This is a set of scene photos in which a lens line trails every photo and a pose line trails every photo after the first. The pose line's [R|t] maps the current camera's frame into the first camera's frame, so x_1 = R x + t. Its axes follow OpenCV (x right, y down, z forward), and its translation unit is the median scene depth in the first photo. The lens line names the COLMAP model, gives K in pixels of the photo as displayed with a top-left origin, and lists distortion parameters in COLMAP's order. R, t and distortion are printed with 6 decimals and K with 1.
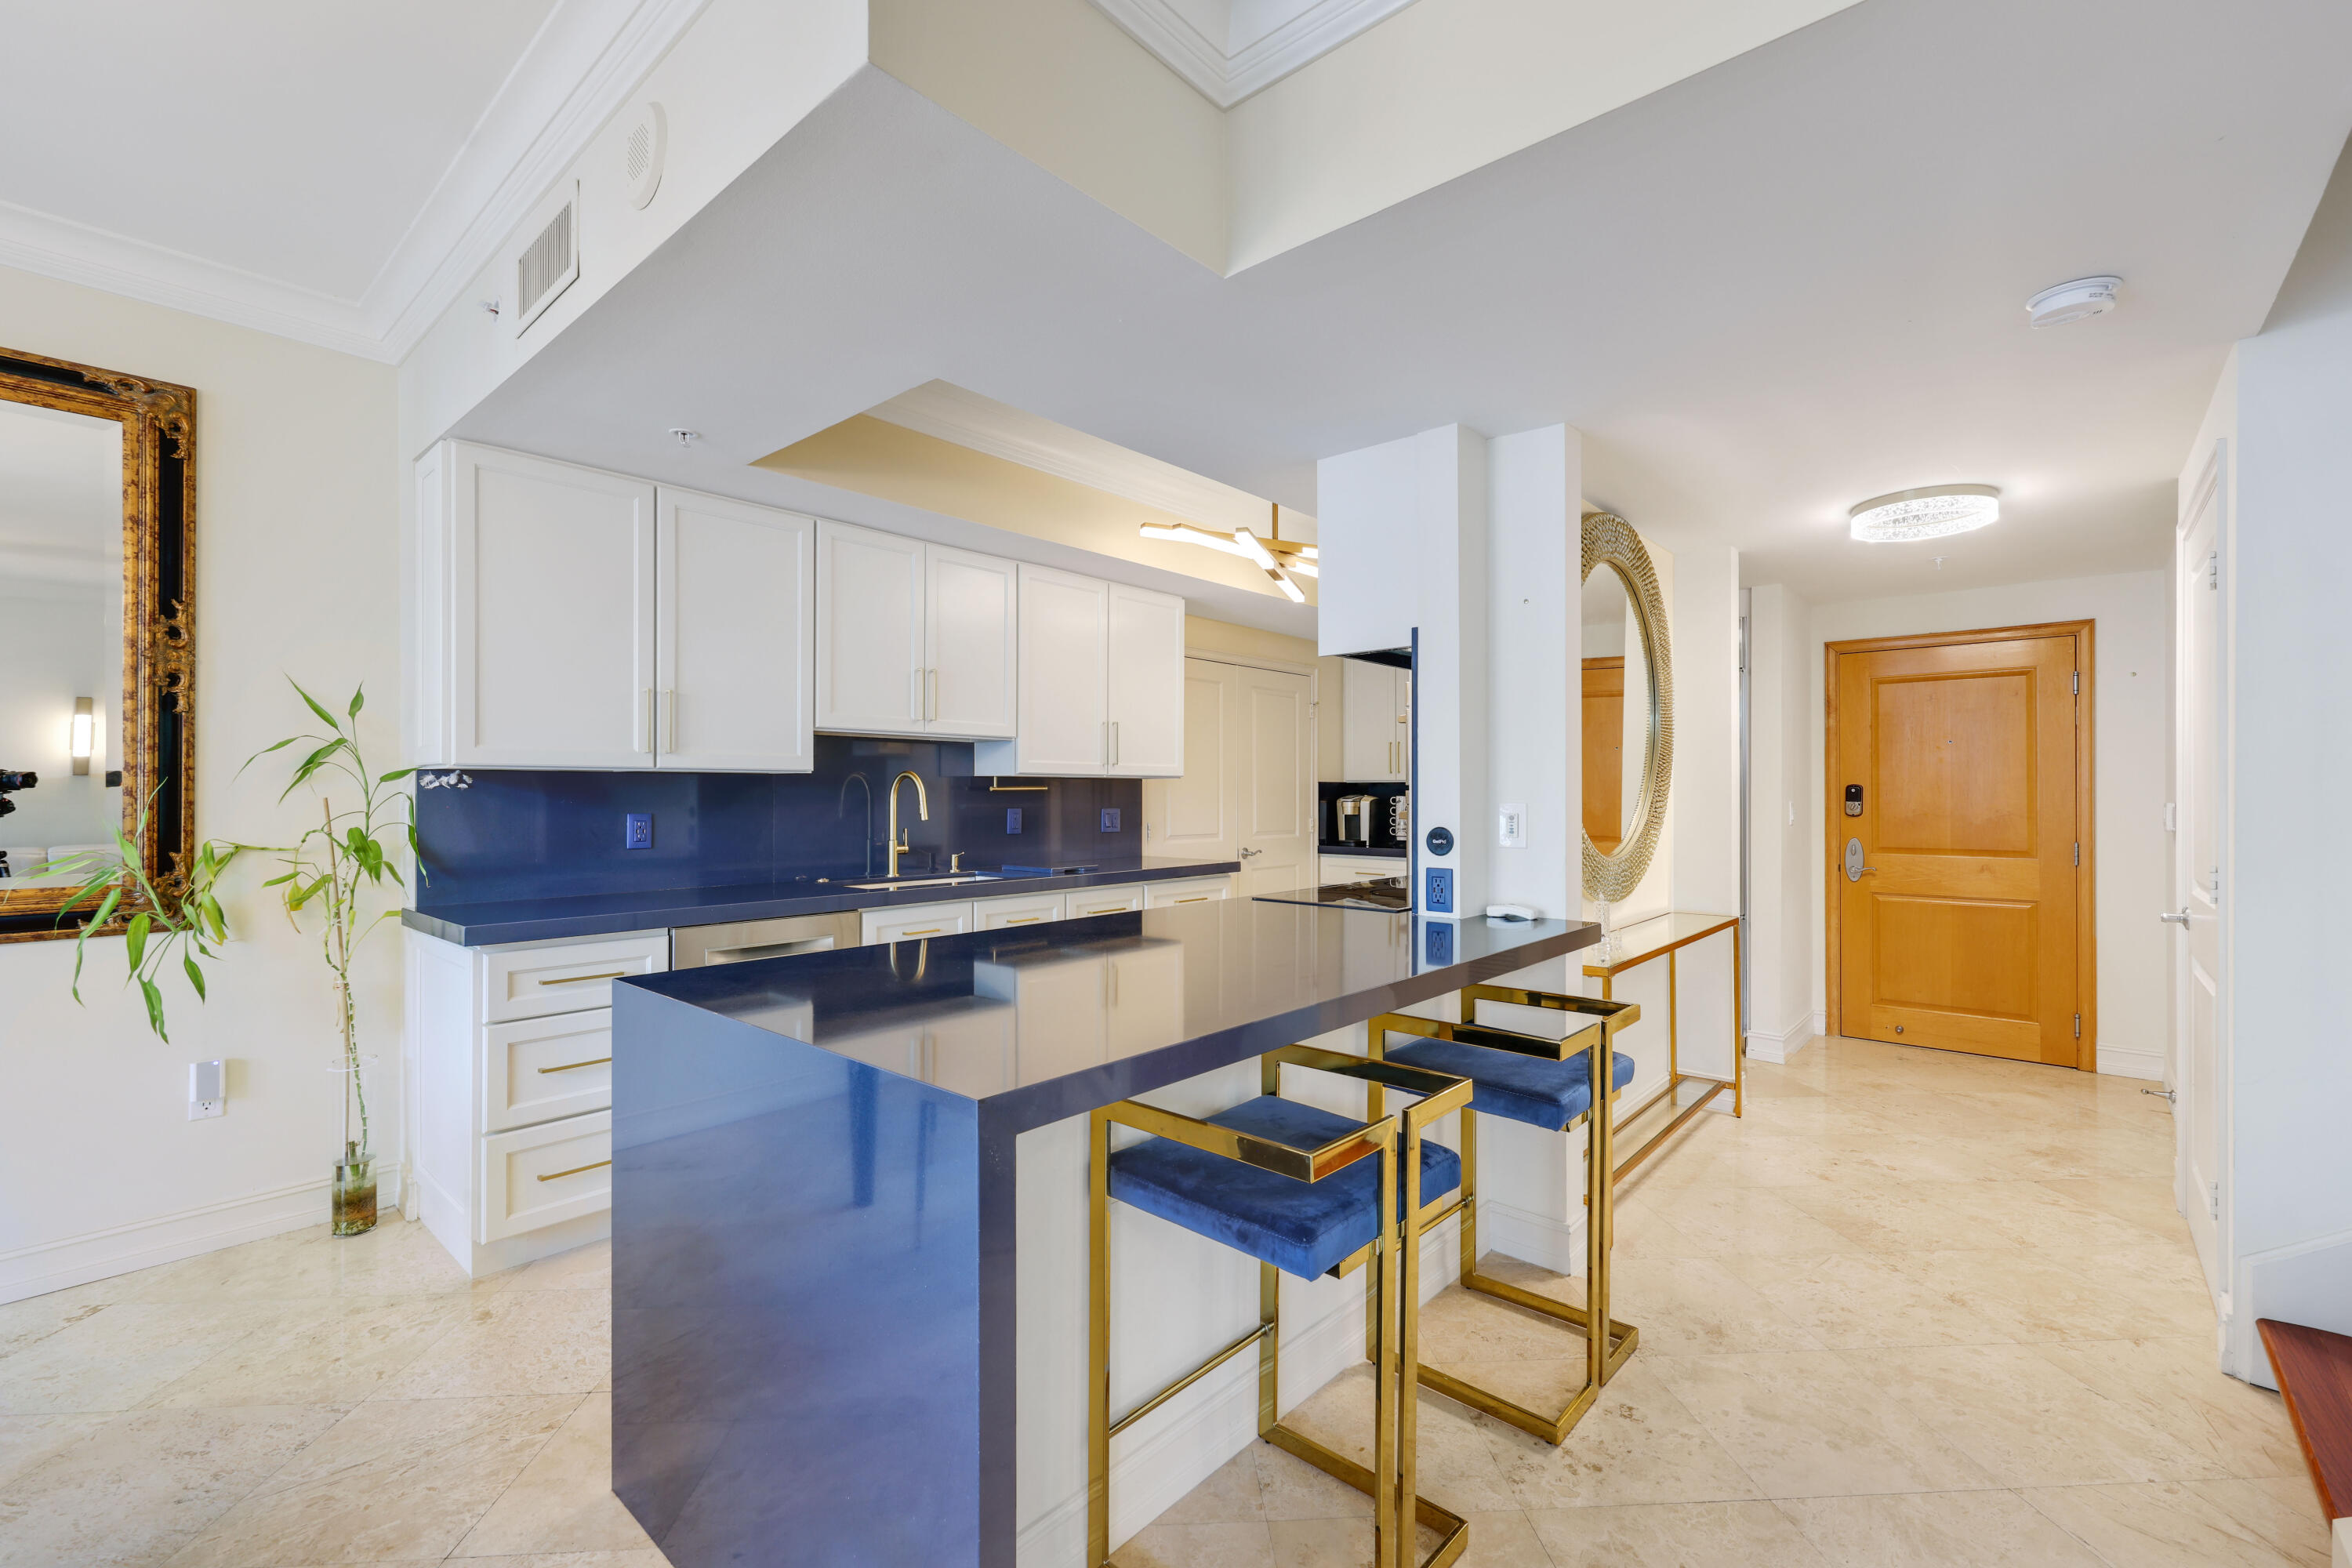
lens RADIAL K [[999.4, 0, 1176.0], [0, 999.4, 784.0], [0, 0, 1]] dist [-0.000668, 0.000078]
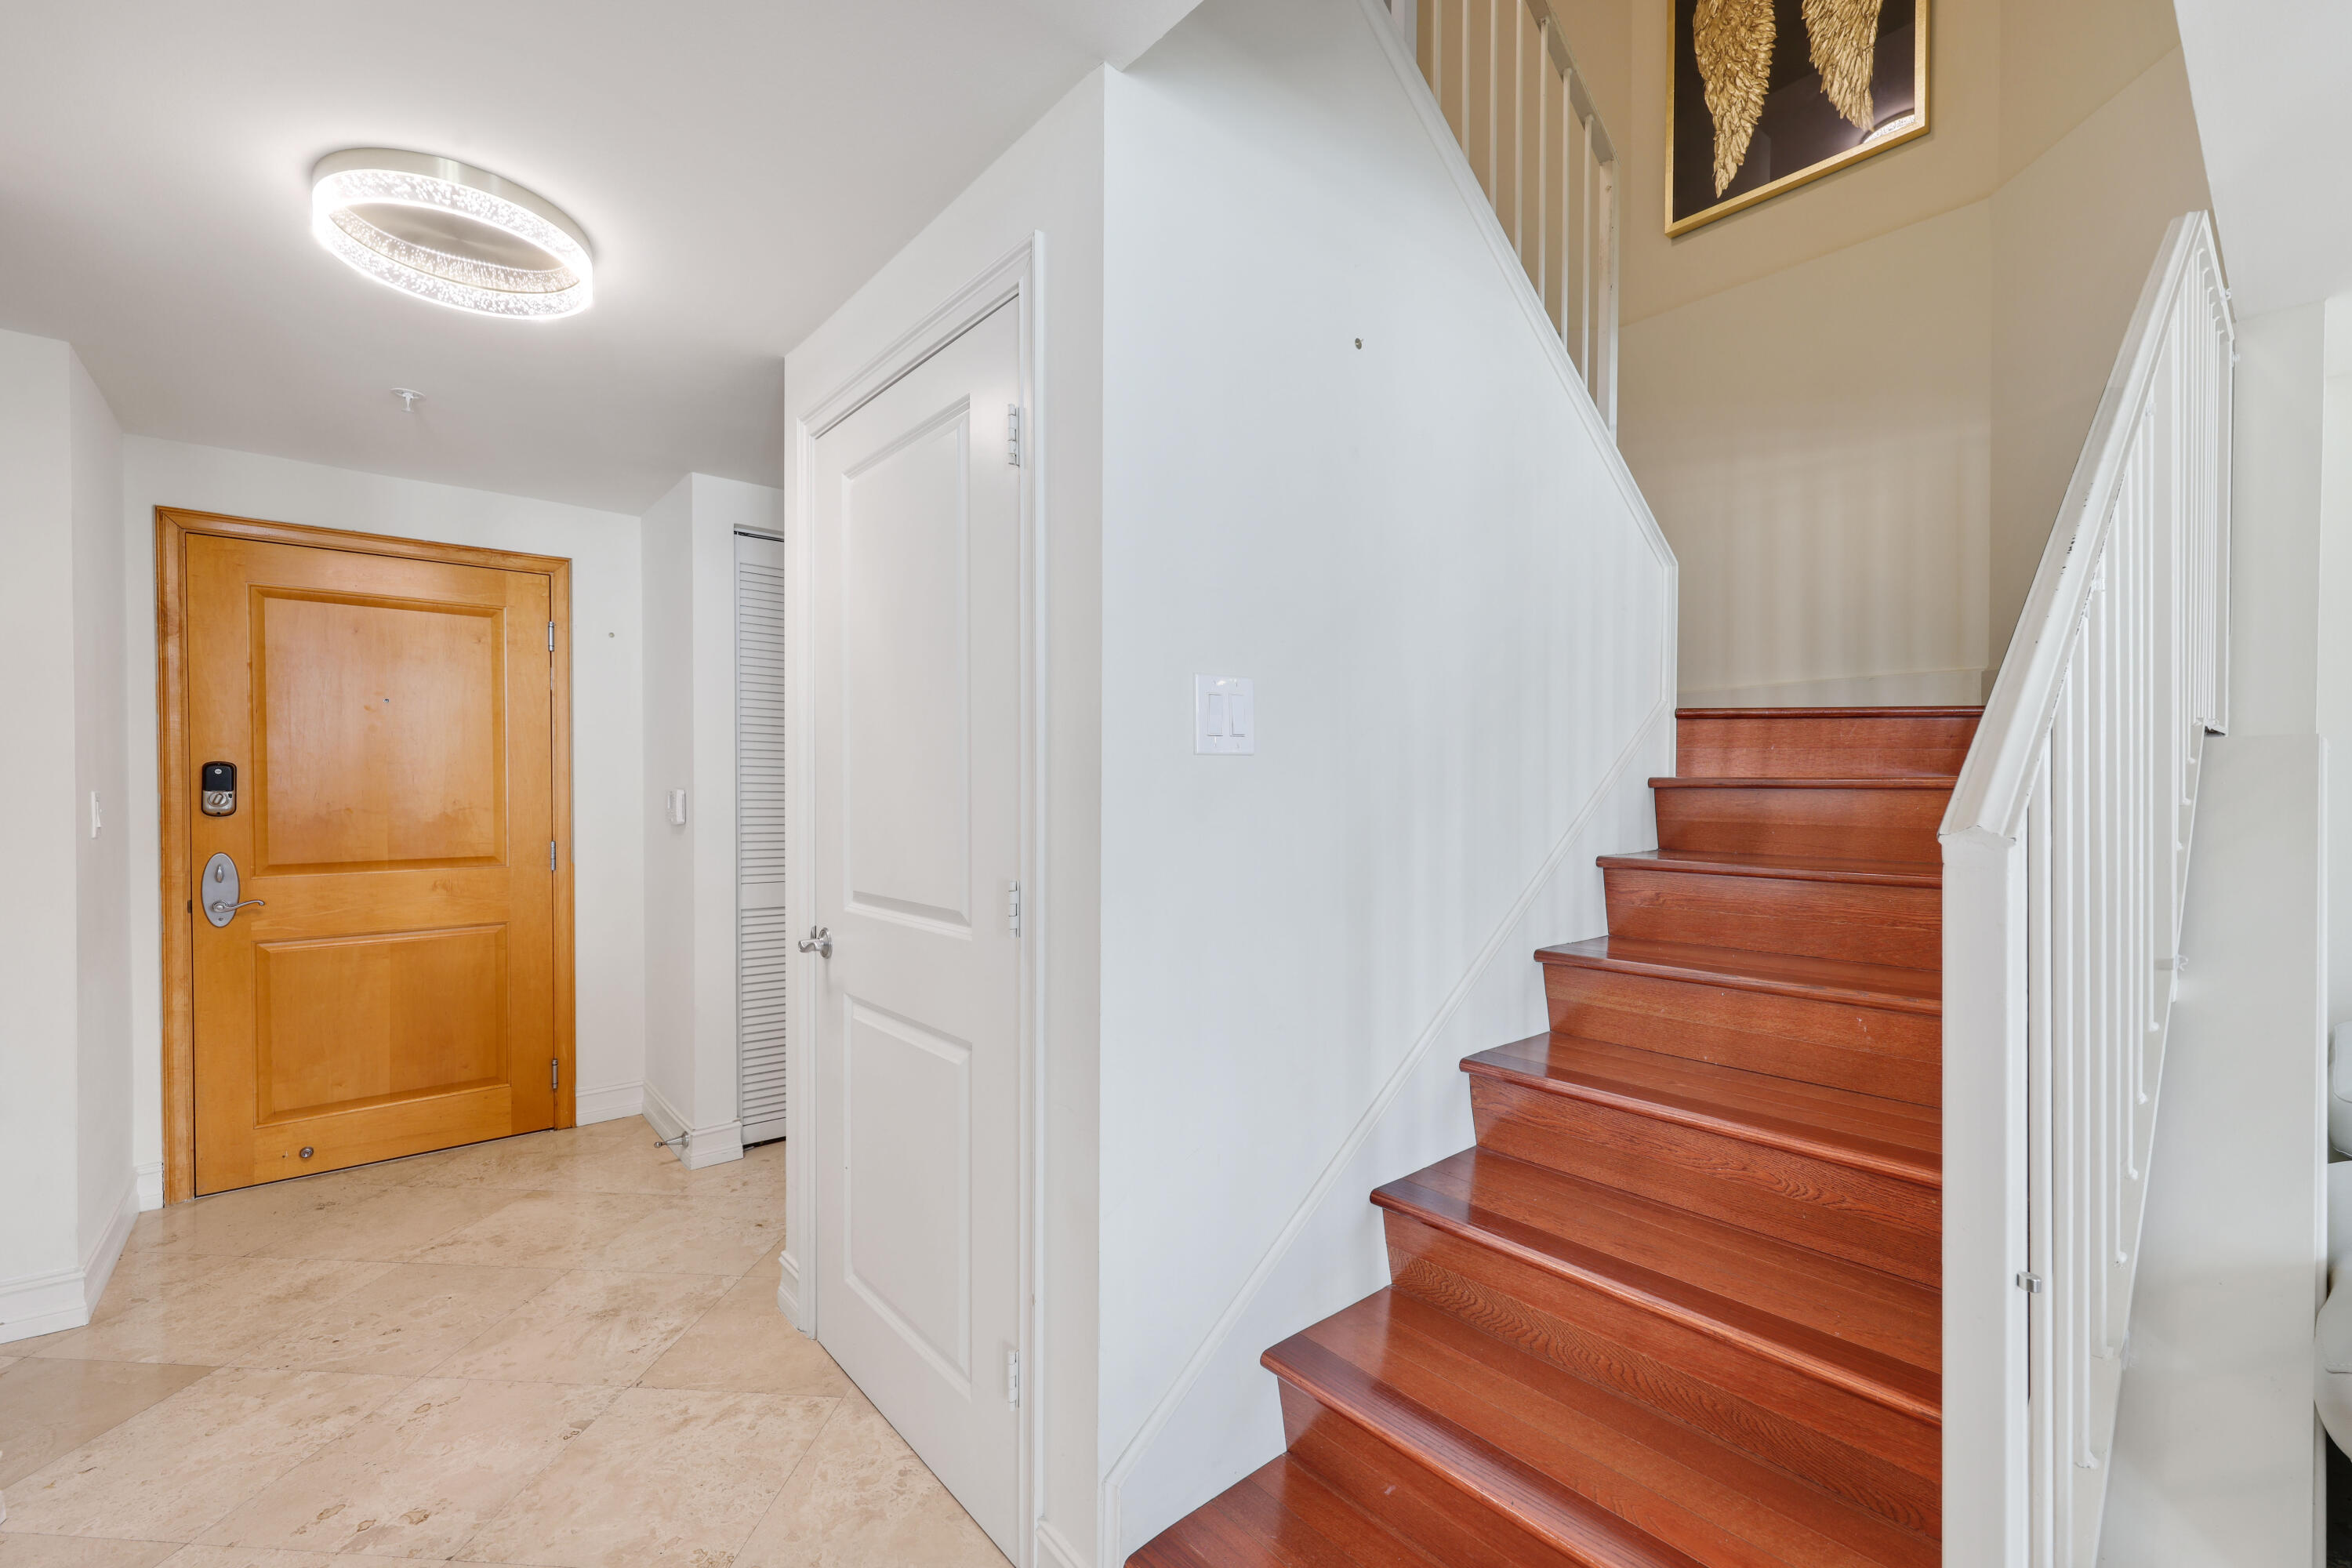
lens RADIAL K [[978.3, 0, 1179.3], [0, 978.3, 800.8], [0, 0, 1]] dist [0.001040, 0.000440]
pose [[0.136801, -0.015400, 0.990479, 0.237164], [-0.009750, 0.999810, 0.016892, 0.010461], [-0.990551, -0.011968, 0.136625, 0.462277]]
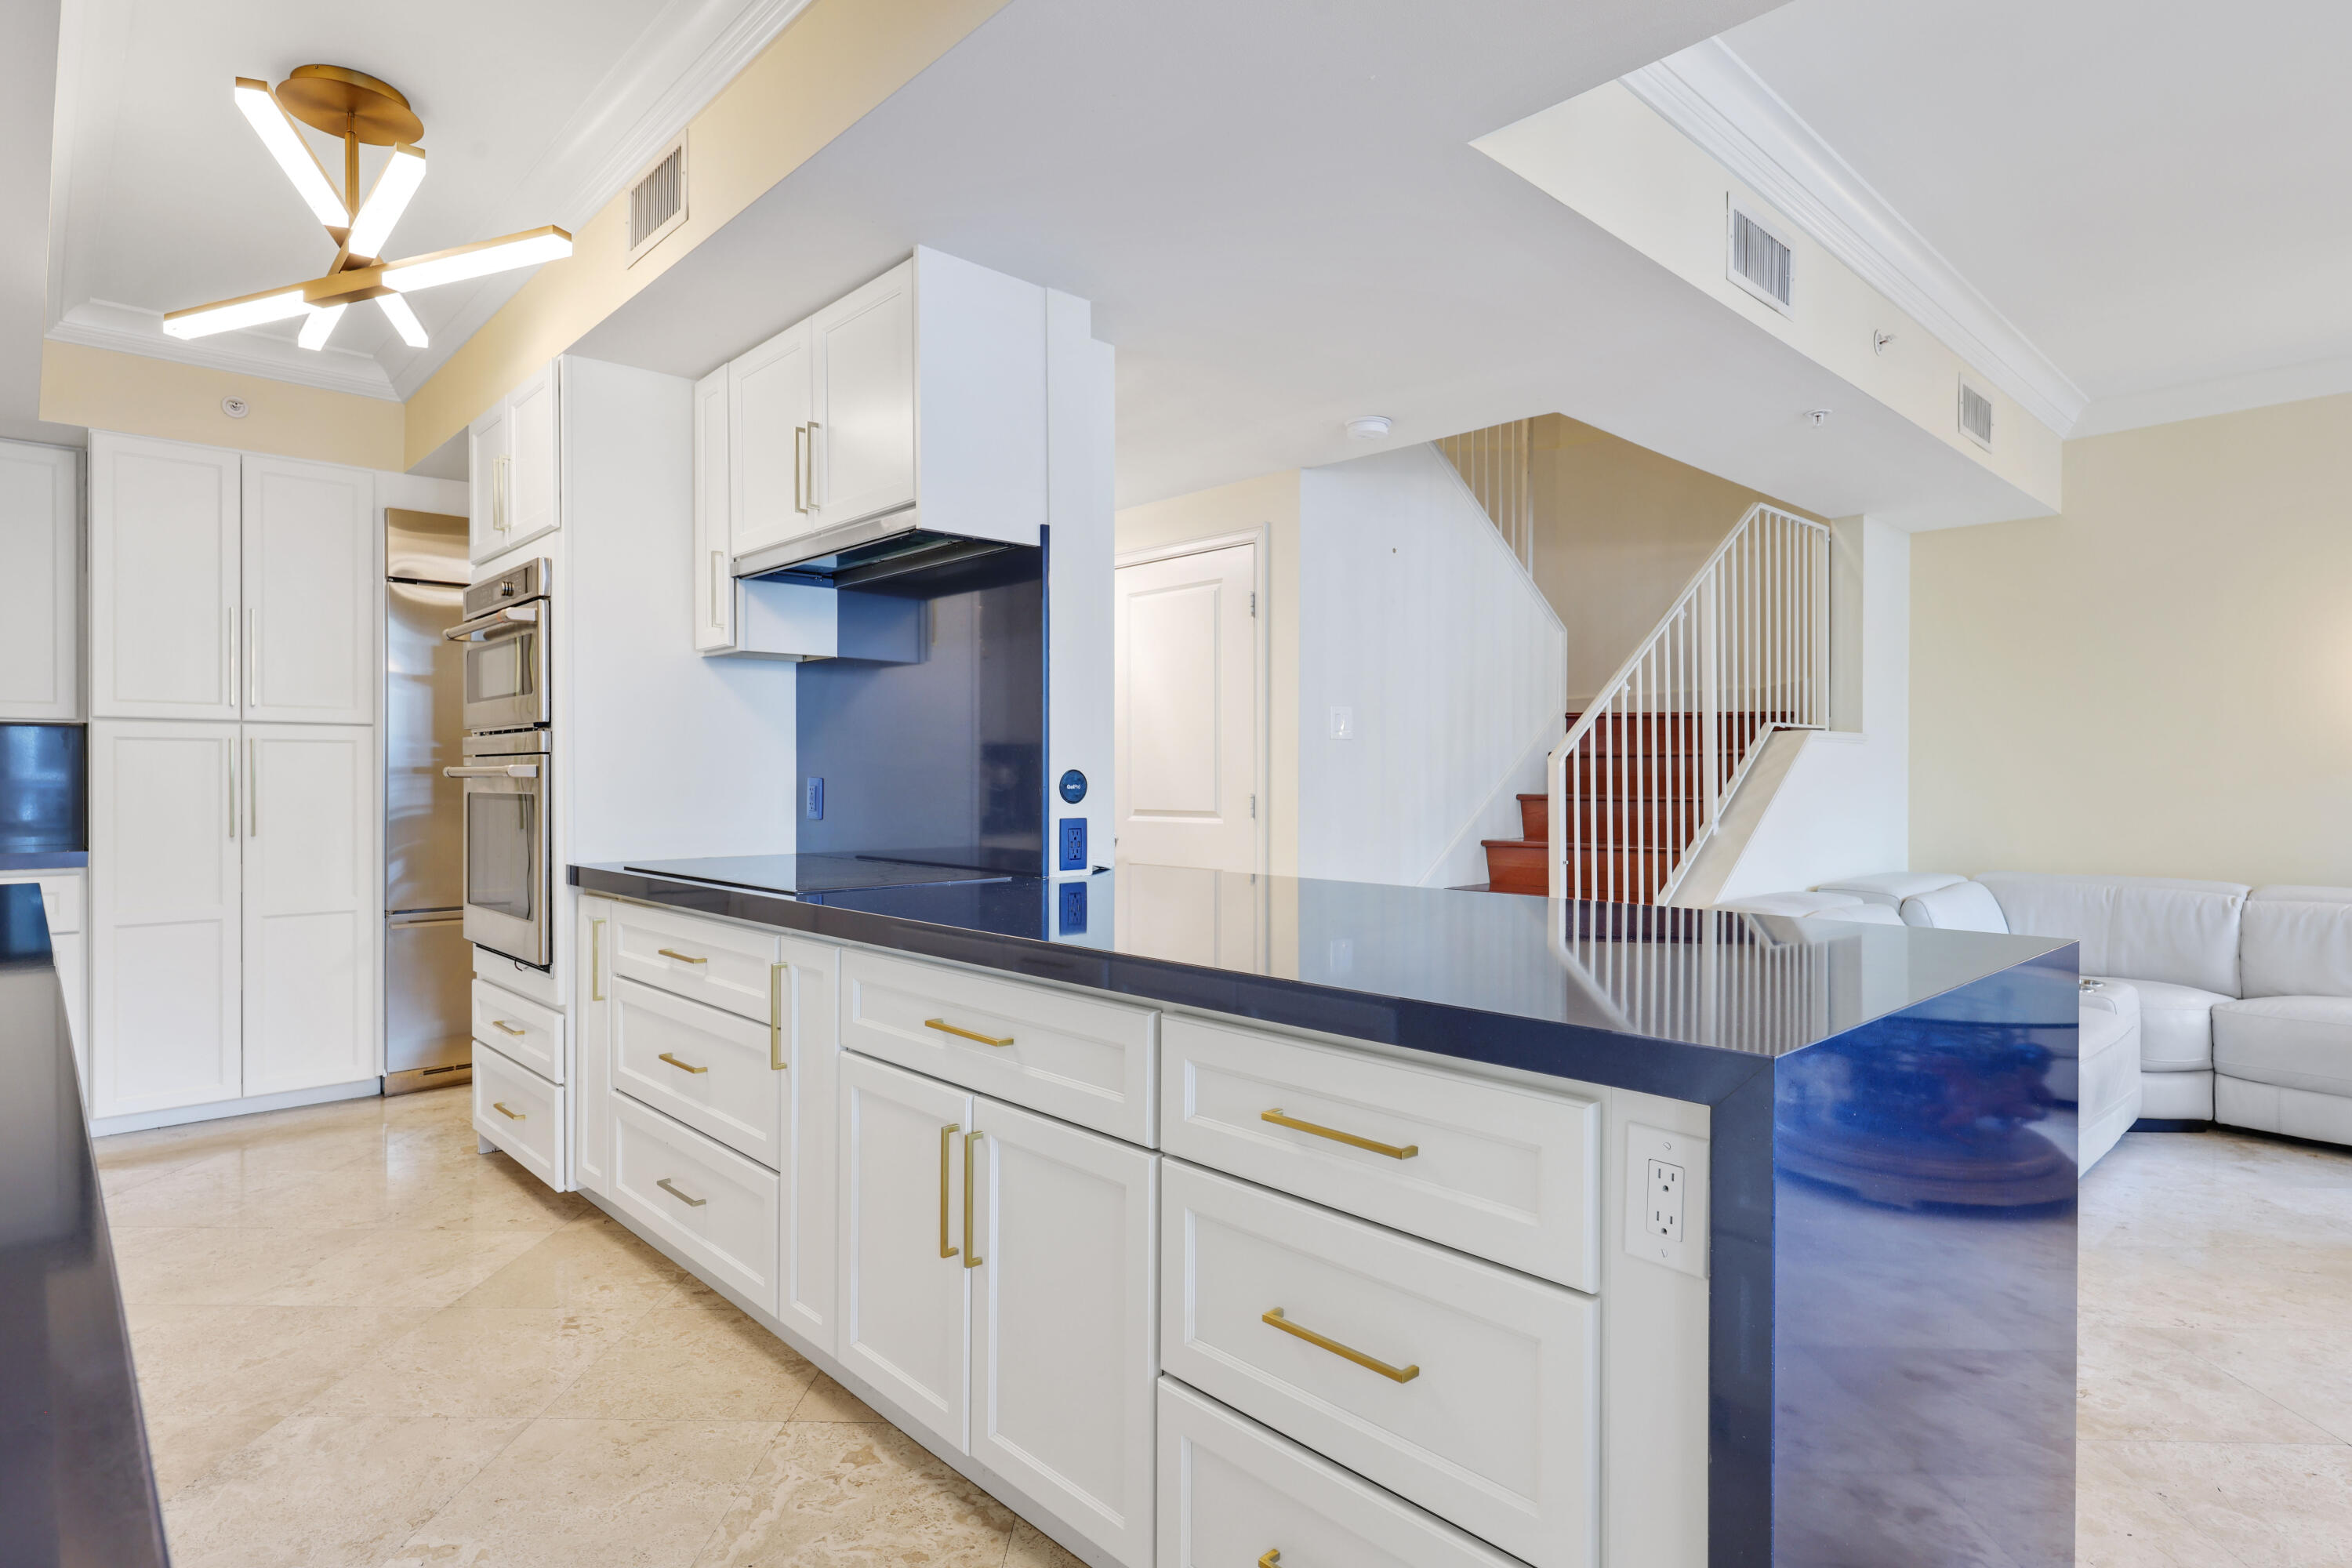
lens RADIAL K [[1231.7, 0, 1176.8], [0, 1231.7, 777.8], [0, 0, 1]] dist [0.003402, 0.000781]
pose [[0.090431, -0.001890, 0.995901, -0.506831], [-0.007962, 0.999965, 0.002621, 0.031084], [-0.995871, -0.008167, 0.090413, 0.542524]]
